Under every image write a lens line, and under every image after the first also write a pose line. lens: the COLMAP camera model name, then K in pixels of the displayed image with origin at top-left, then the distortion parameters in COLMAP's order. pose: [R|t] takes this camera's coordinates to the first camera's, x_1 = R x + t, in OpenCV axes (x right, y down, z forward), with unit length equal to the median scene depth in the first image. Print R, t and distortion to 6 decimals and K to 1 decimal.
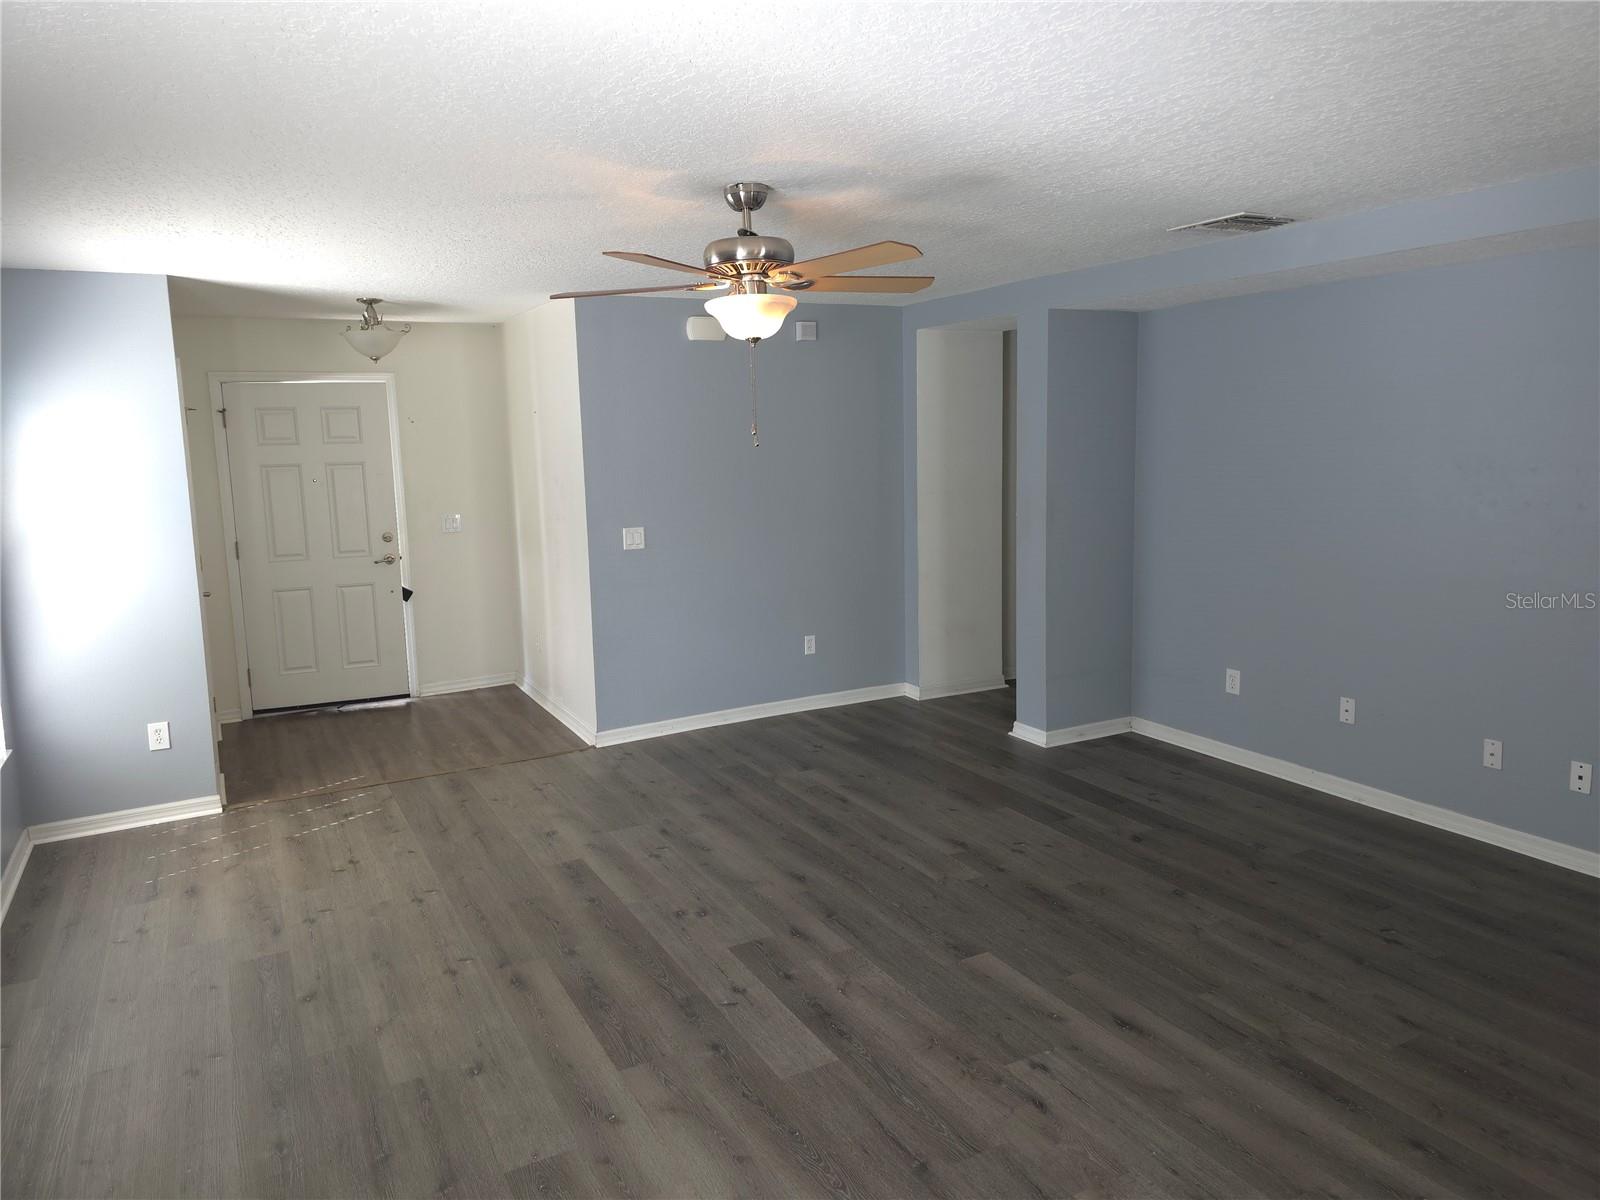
lens RADIAL K [[1081.5, 0, 776.2], [0, 1081.5, 555.2], [0, 0, 1]] dist [0.040927, -0.040077]
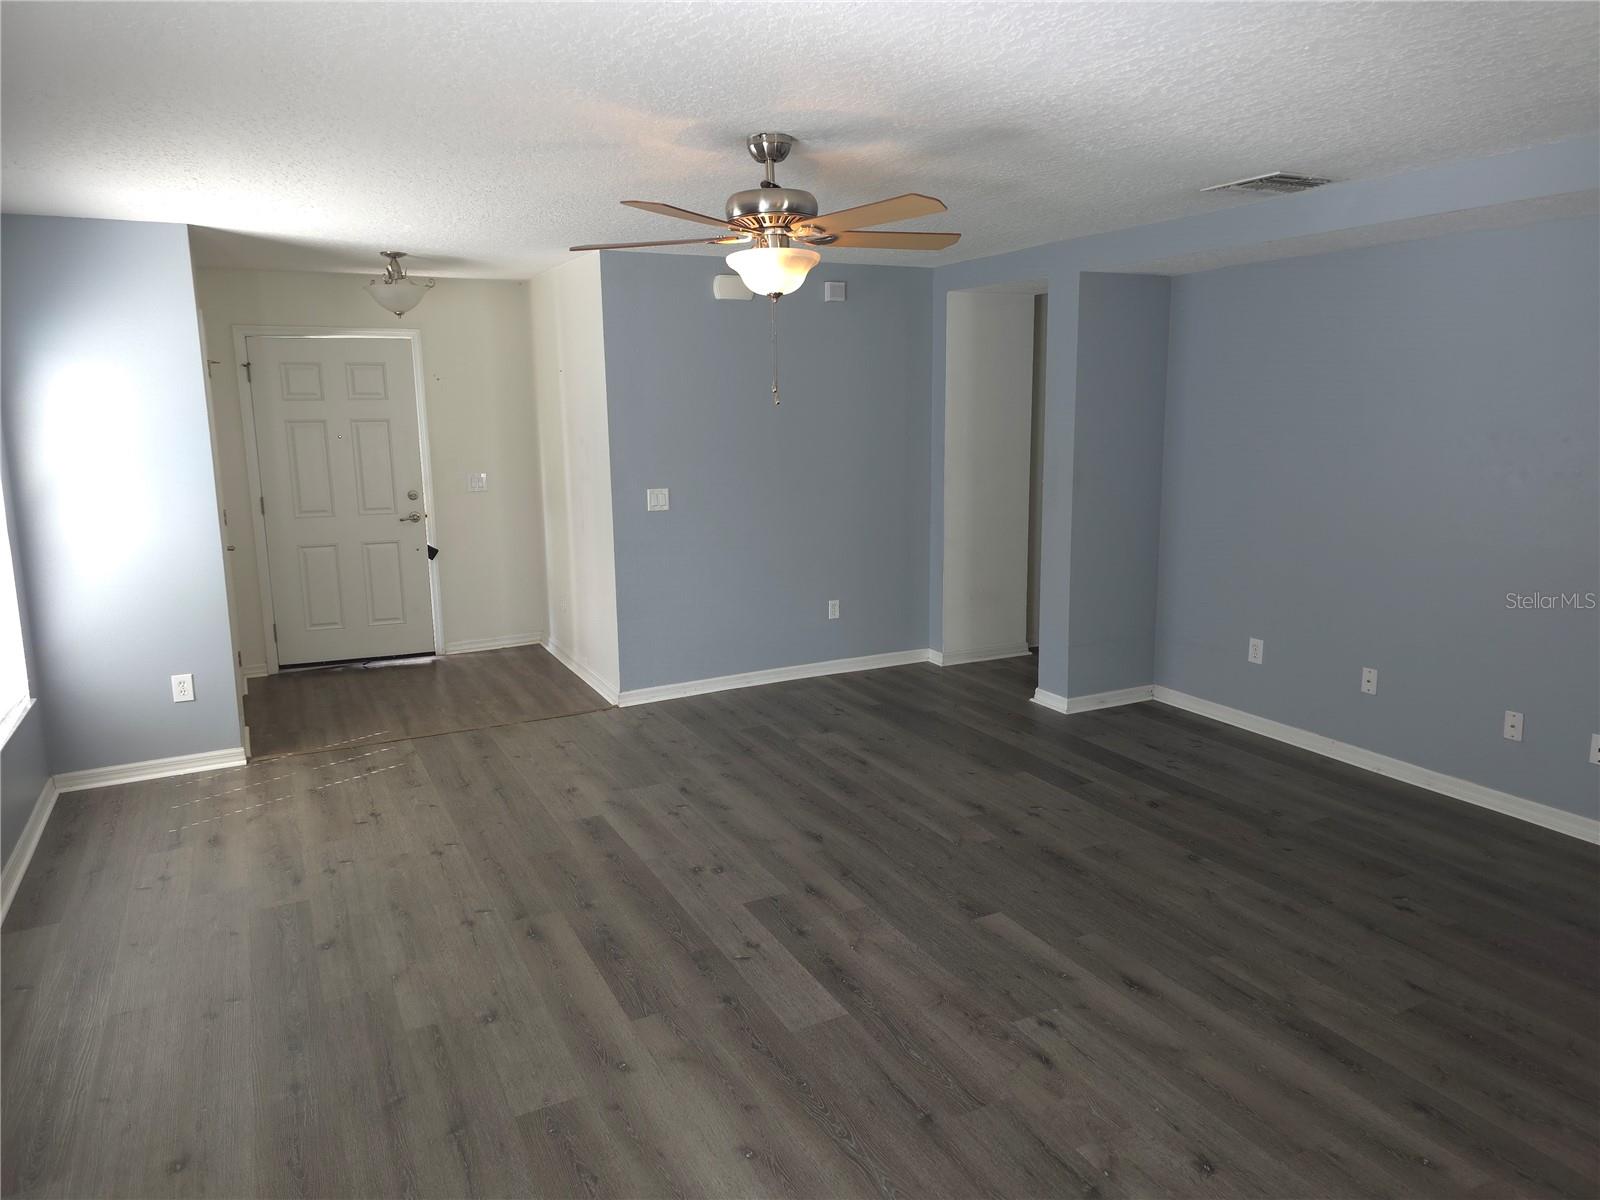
lens RADIAL K [[1081.5, 0, 799.8], [0, 1081.5, 561.7], [0, 0, 1]] dist [0.040927, -0.040077]
pose [[0.999869, 0.014865, -0.006360, 0.009958], [-0.014626, 0.999240, 0.036131, 0.006631], [0.006892, -0.036033, 0.999327, 0.004862]]
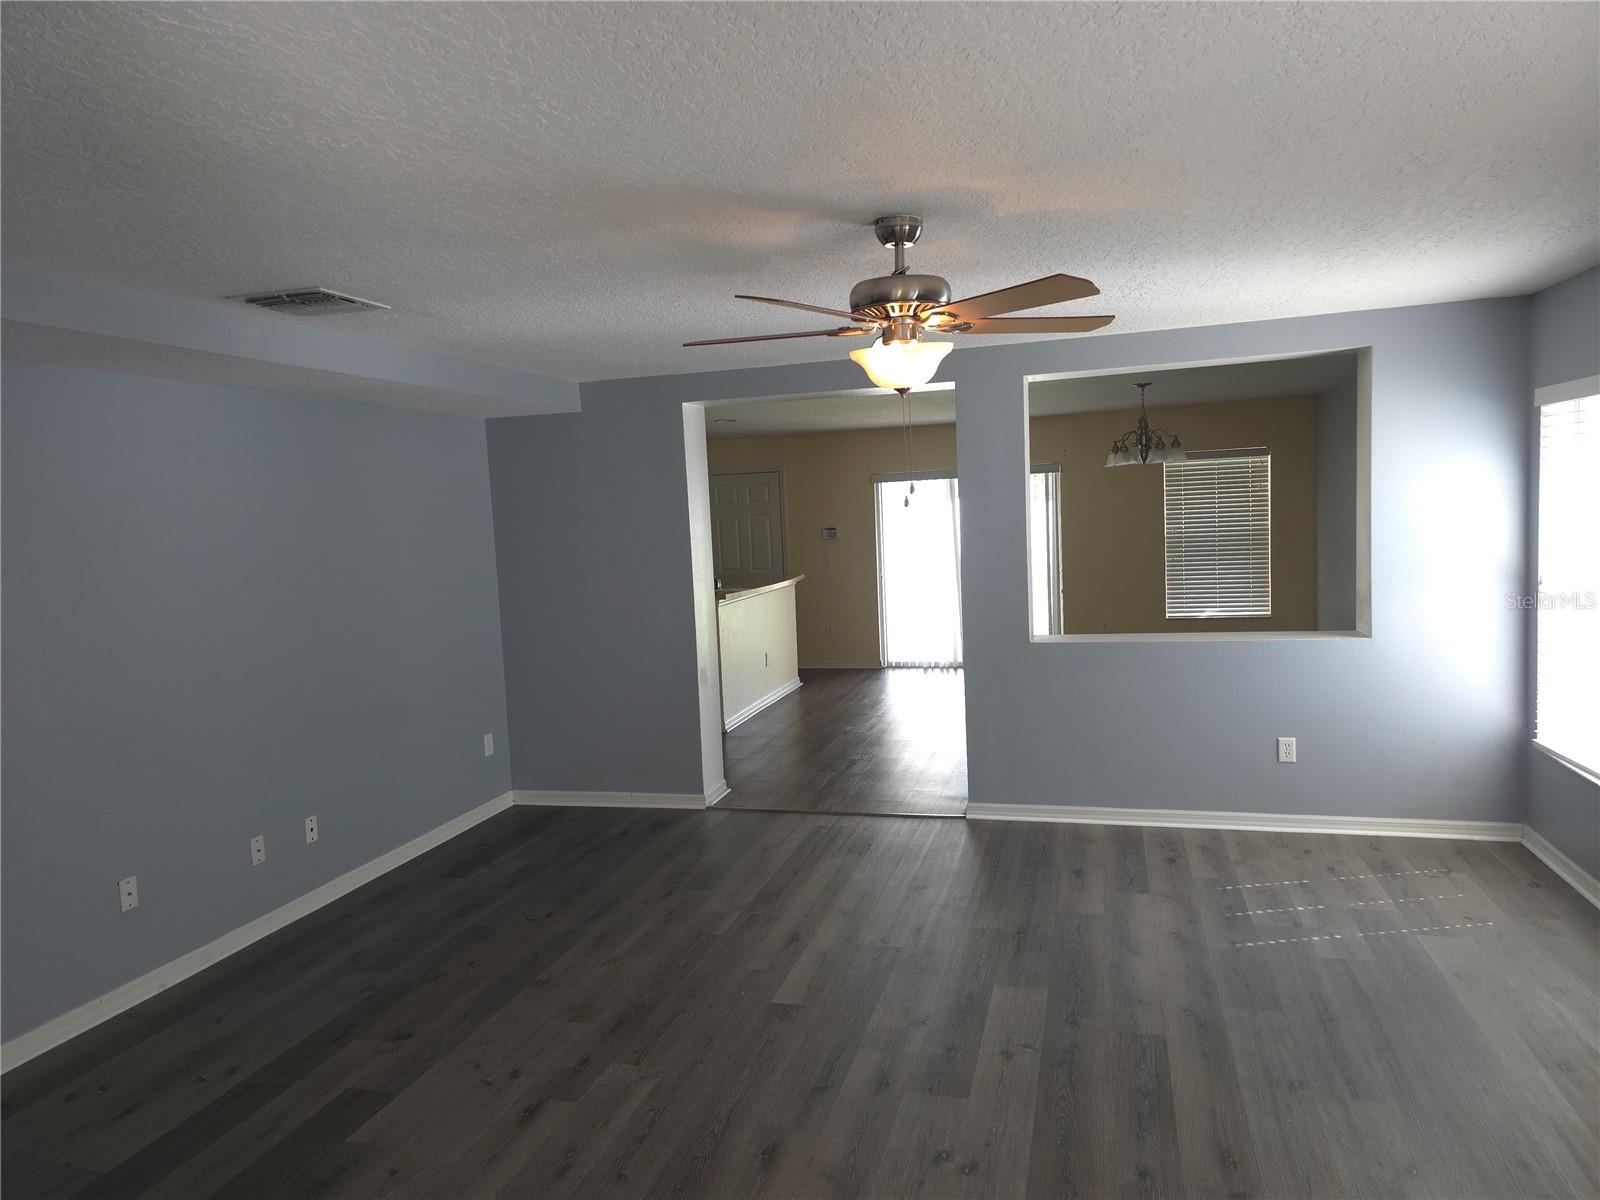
lens RADIAL K [[1081.5, 0, 791.5], [0, 1081.5, 596.7], [0, 0, 1]] dist [0.040927, -0.040077]
pose [[-0.724100, 0.004424, 0.689681, -0.518702], [0.144971, 0.978615, 0.145929, -0.158894], [-0.674287, 0.205651, -0.709257, 1.578252]]
